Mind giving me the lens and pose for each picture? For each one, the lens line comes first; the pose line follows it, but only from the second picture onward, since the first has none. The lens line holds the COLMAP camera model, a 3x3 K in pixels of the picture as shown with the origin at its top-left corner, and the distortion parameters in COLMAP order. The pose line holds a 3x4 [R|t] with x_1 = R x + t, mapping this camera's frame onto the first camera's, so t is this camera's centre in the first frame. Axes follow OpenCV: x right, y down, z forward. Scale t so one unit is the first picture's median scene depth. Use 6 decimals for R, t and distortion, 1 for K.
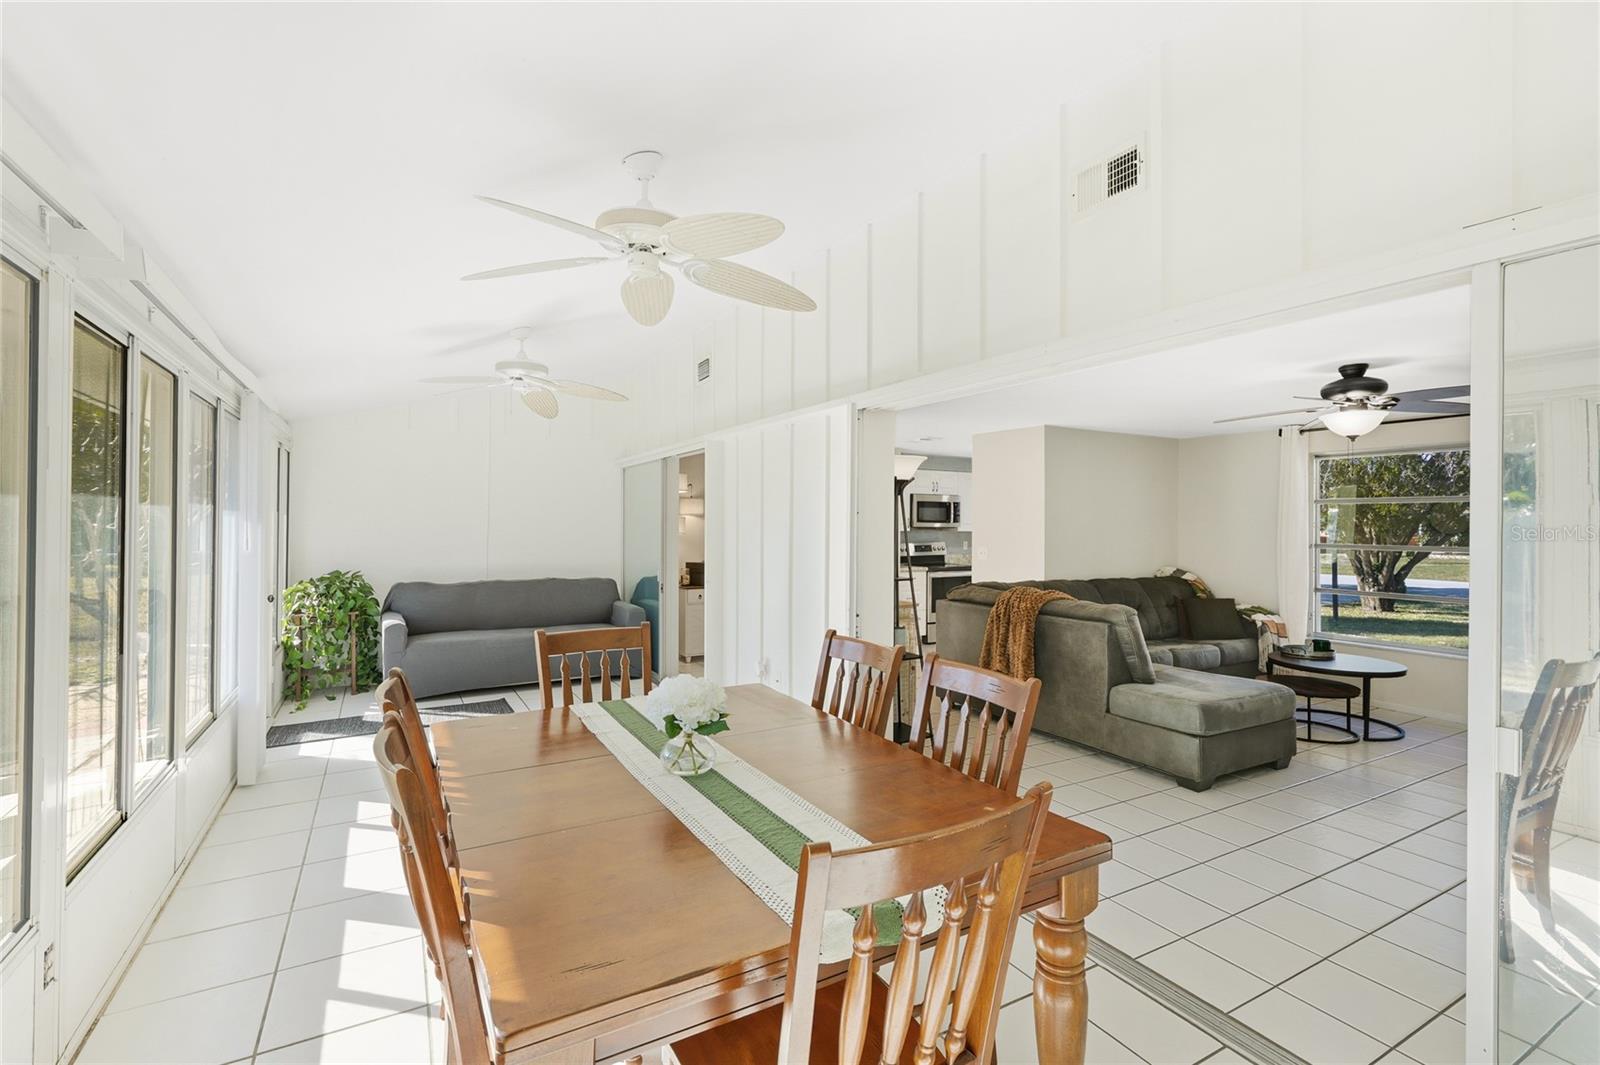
lens RADIAL K [[728.1, 0, 798.3], [0, 728.1, 518.6], [0, 0, 1]] dist [0.002775, 0.000386]
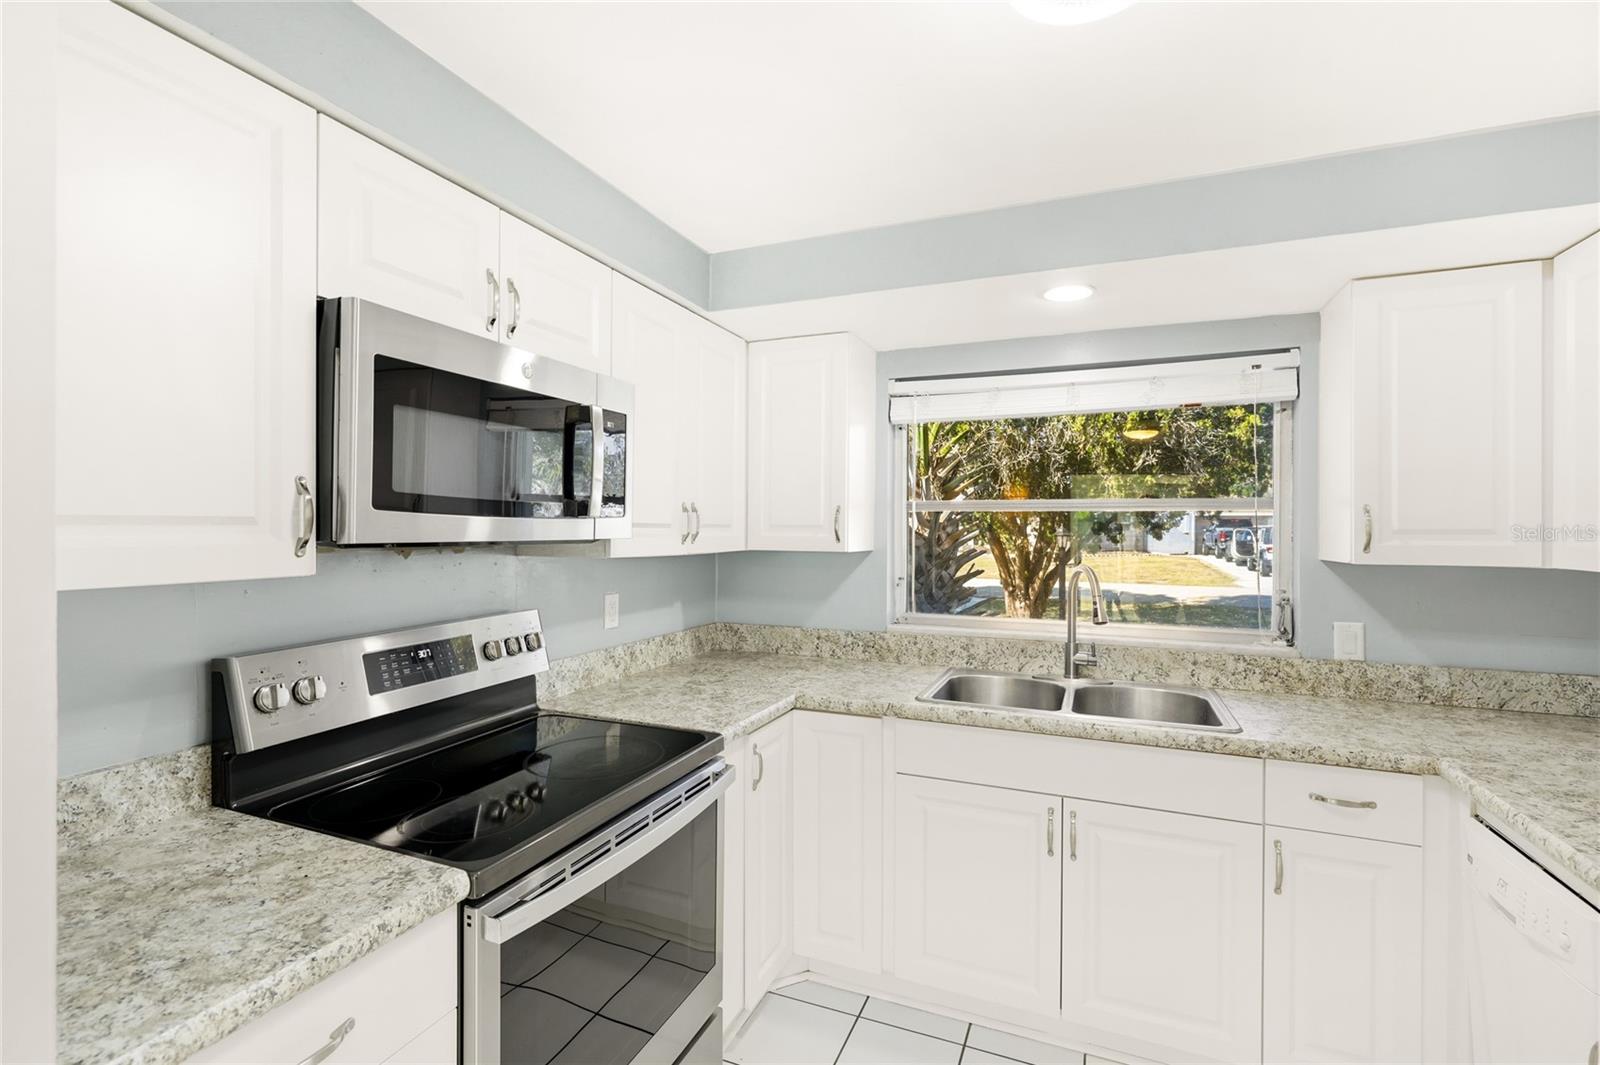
lens RADIAL K [[713.8, 0, 808.7], [0, 713.8, 531.0], [0, 0, 1]] dist [0.000965, 0.000143]
pose [[0.785428, -0.005400, 0.618929, 0.196256], [-0.004748, 0.999880, 0.014750, 0.009003], [-0.618935, -0.014524, 0.785308, 1.150424]]
